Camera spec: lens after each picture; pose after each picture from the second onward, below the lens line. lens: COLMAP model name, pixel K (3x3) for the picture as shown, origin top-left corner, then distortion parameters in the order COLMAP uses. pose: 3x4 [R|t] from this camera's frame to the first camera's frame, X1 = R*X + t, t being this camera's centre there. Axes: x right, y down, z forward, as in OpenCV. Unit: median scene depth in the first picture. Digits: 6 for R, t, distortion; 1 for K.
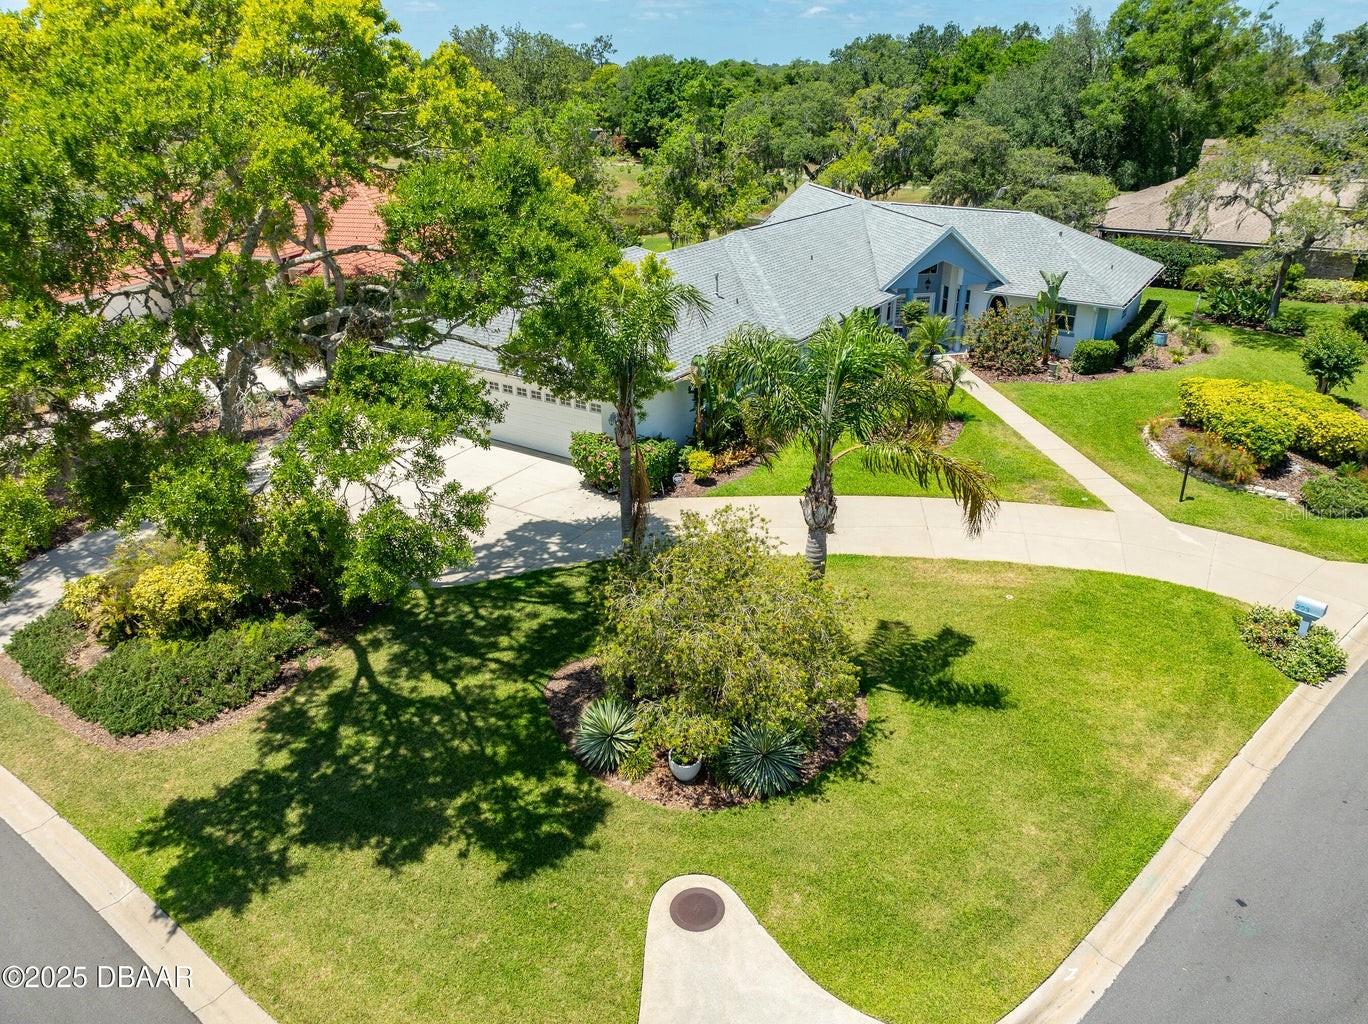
lens RADIAL K [[964.2, 0, 684.0], [0, 964.2, 512.0], [0, 0, 1]] dist [-0.030678, 0.025978]
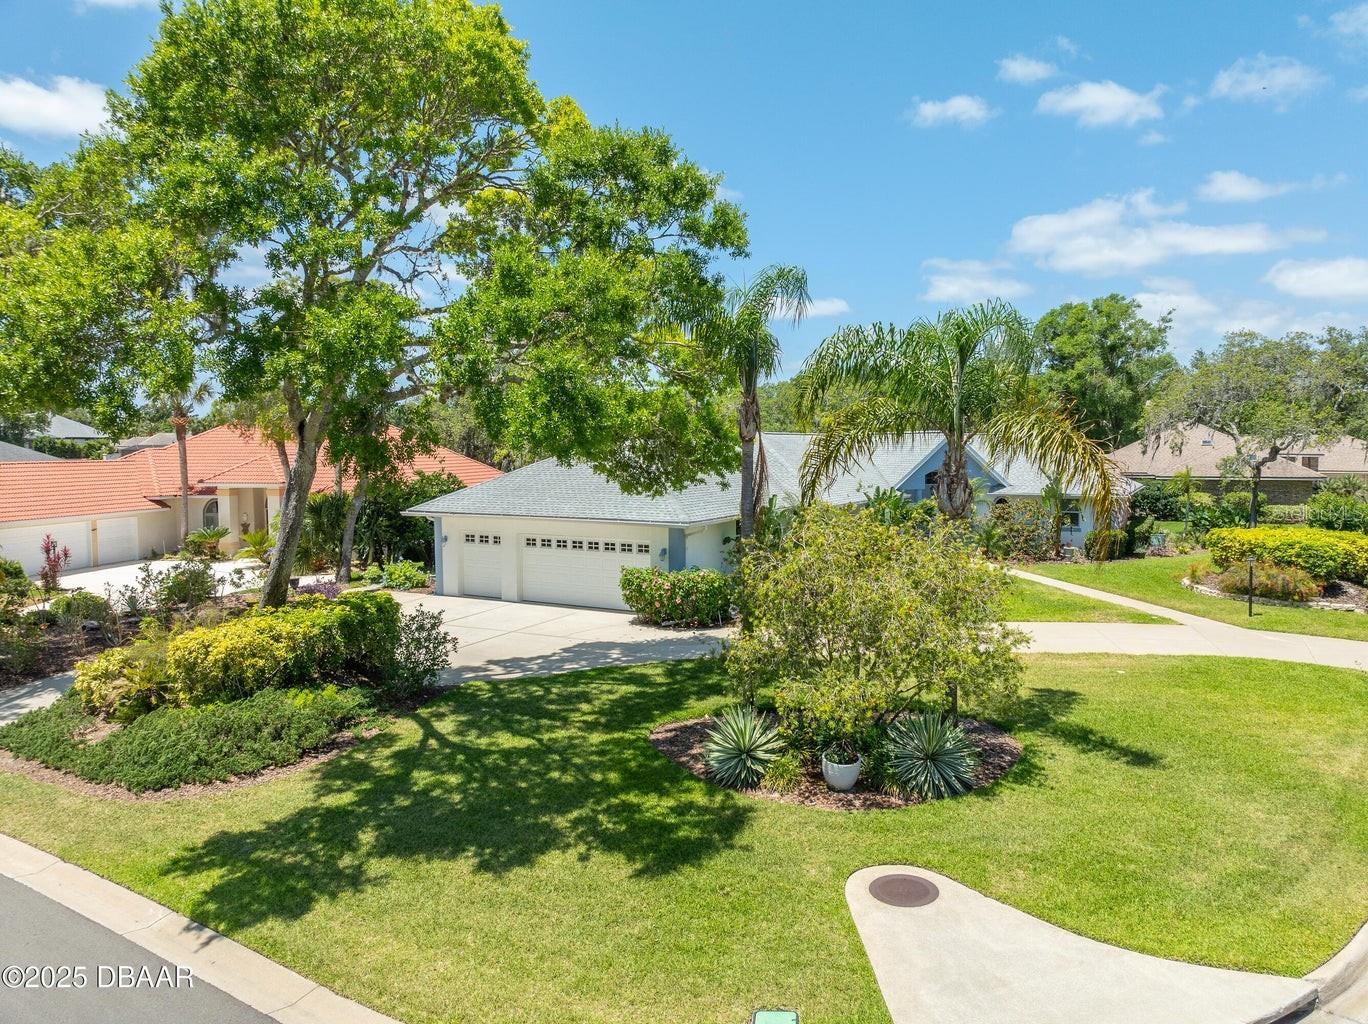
lens RADIAL K [[957.1, 0, 681.1], [0, 957.1, 509.9], [0, 0, 1]] dist [-0.005219, -0.010168]
pose [[0.998396, -0.006492, 0.056242, -0.154107], [0.025825, 0.936250, -0.350384, 0.284058], [-0.050382, 0.351274, 0.934916, 0.109017]]
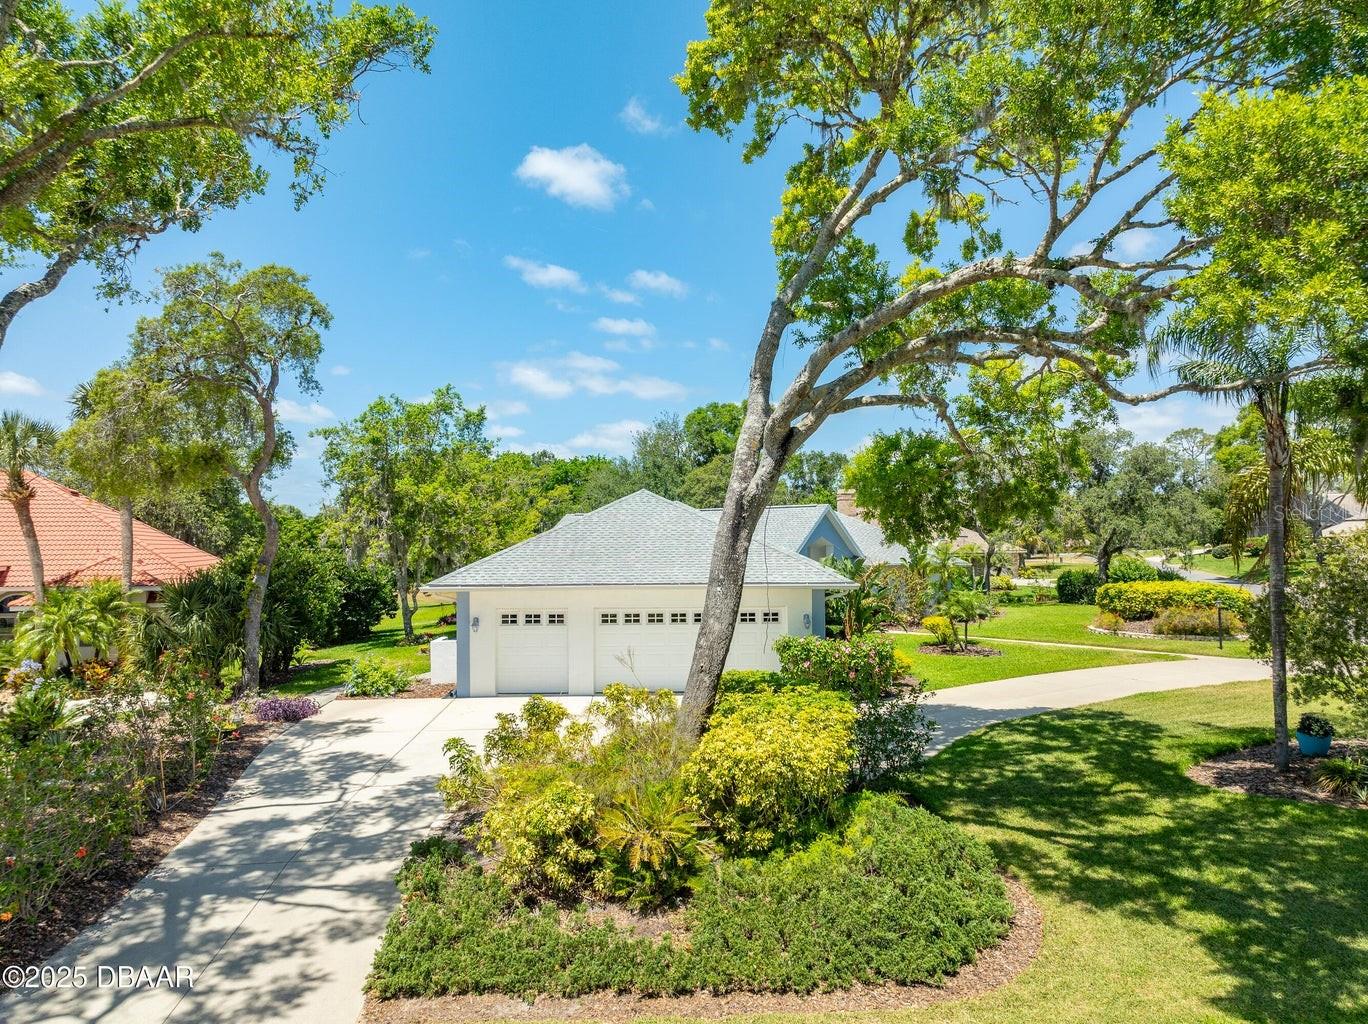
lens RADIAL K [[956.5, 0, 720.4], [0, 956.5, 452.4], [0, 0, 1]] dist [-0.000938, 0.002369]
pose [[0.810480, 0.052572, 0.583402, -0.909811], [0.247264, 0.872175, -0.422102, 0.160535], [-0.531020, 0.486360, 0.693882, 0.528471]]
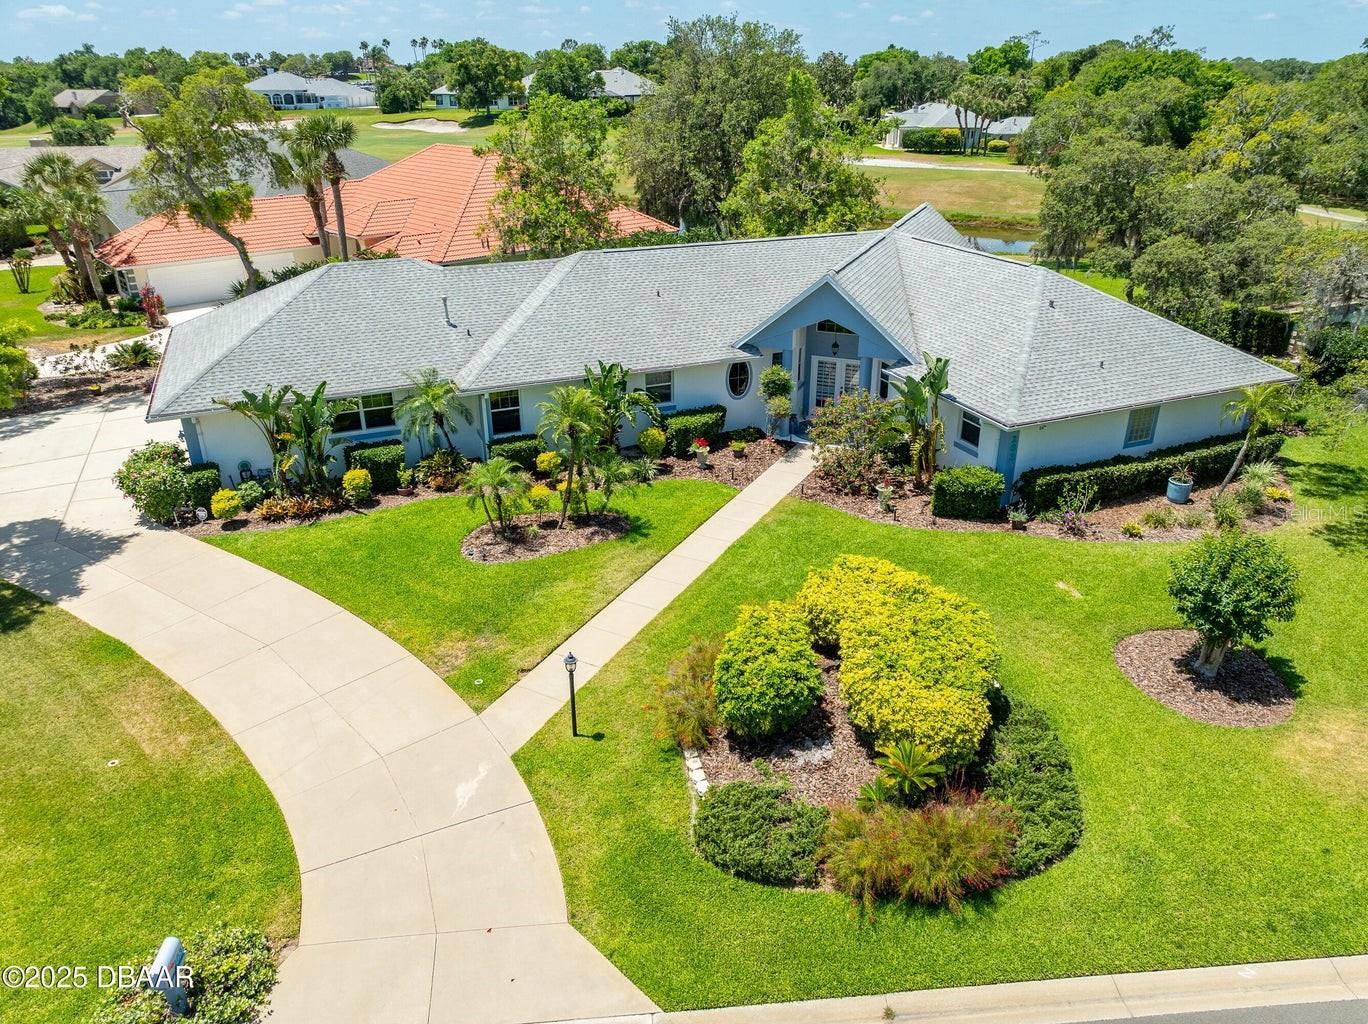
lens RADIAL K [[960.7, 0, 684.0], [0, 960.7, 512.0], [0, 0, 1]] dist [-0.012761, 0.000117]
pose [[0.825713, 0.230917, -0.514660, 1.154240], [-0.229582, 0.970959, 0.067311, -0.278852], [0.515257, 0.062577, 0.854748, 0.654228]]
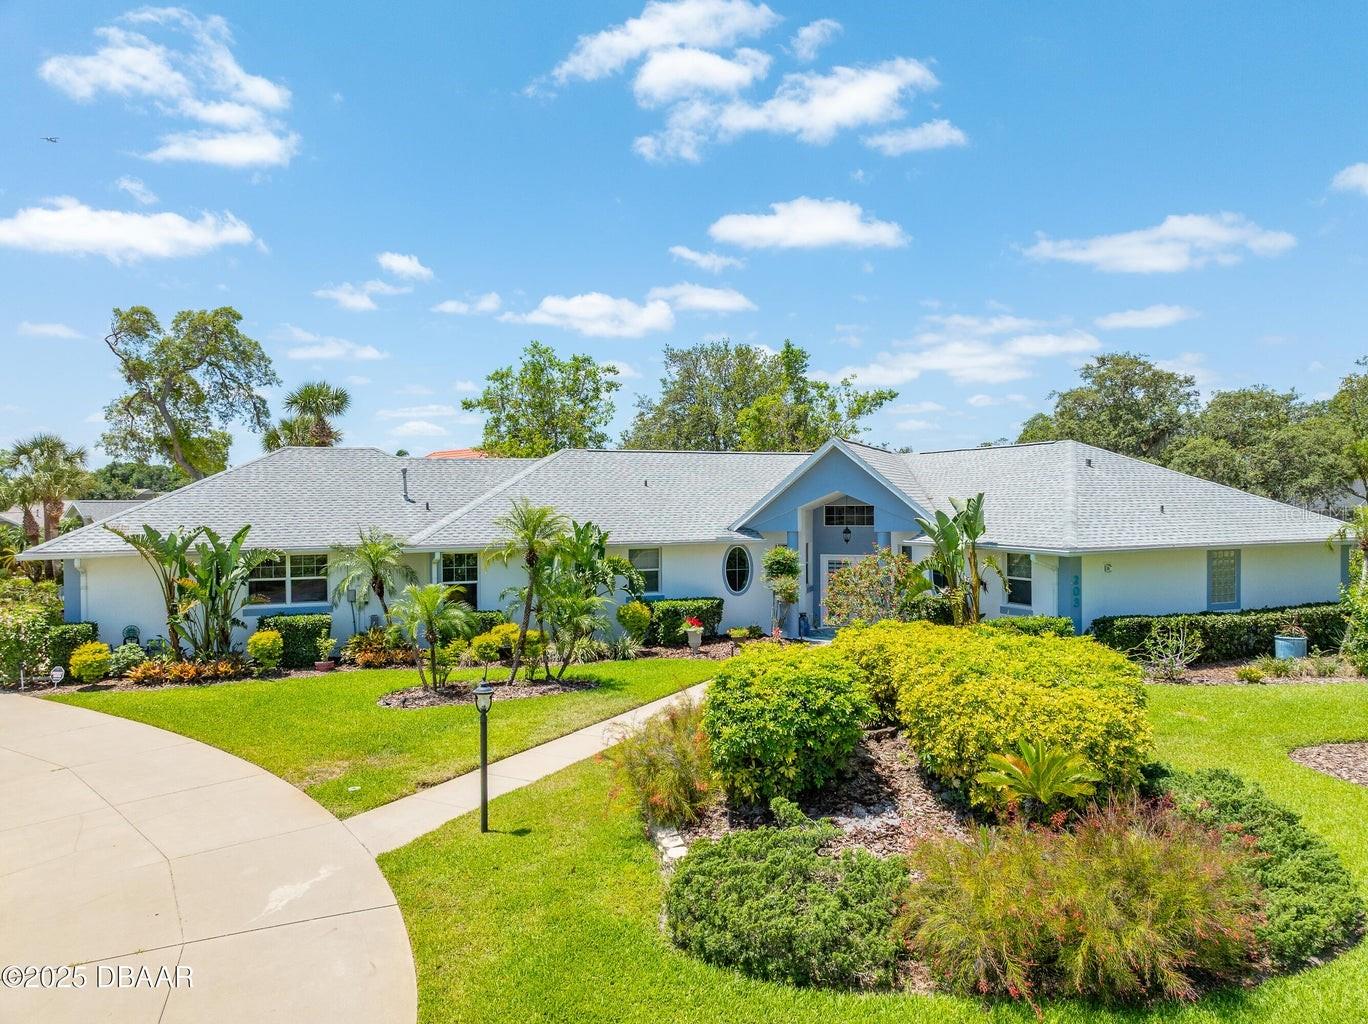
lens RADIAL K [[964.2, 0, 684.0], [0, 964.2, 512.0], [0, 0, 1]] dist [-0.030678, 0.025978]
pose [[0.825217, 0.001718, -0.564814, 1.077411], [-0.228547, 0.915488, -0.331132, -0.023553], [0.516511, 0.402343, 0.755868, 0.920099]]
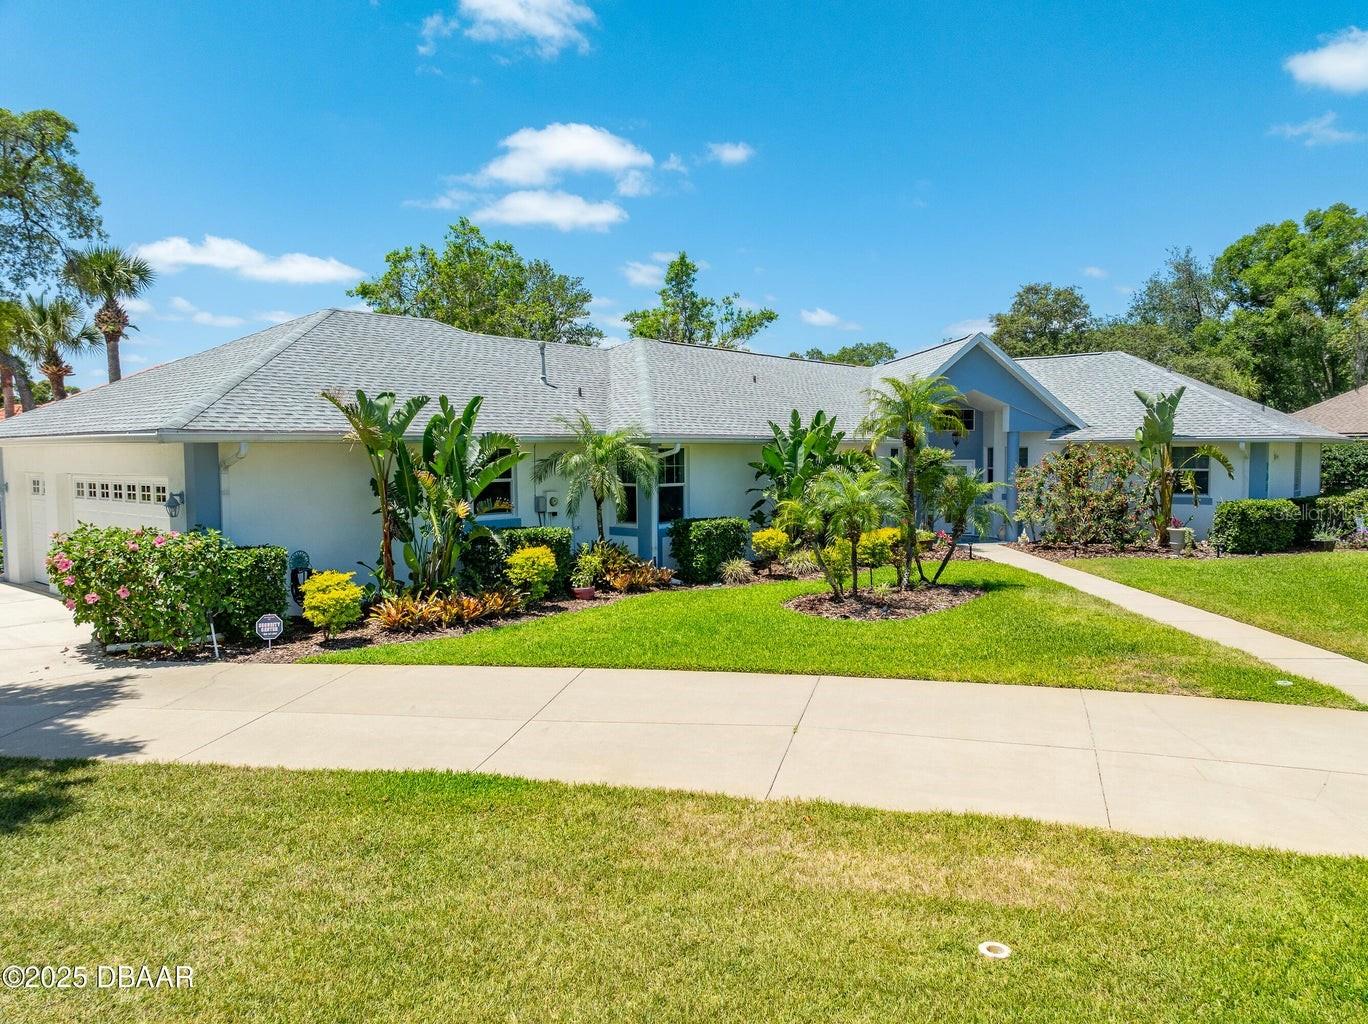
lens RADIAL K [[965.3, 0, 700.7], [0, 965.3, 514.2], [0, 0, 1]] dist [-0.002109, 0.005180]
pose [[0.993025, 0.002756, -0.117875, 0.332420], [-0.044487, 0.934593, -0.352926, 0.084949], [0.109192, 0.355709, 0.928196, 0.843183]]
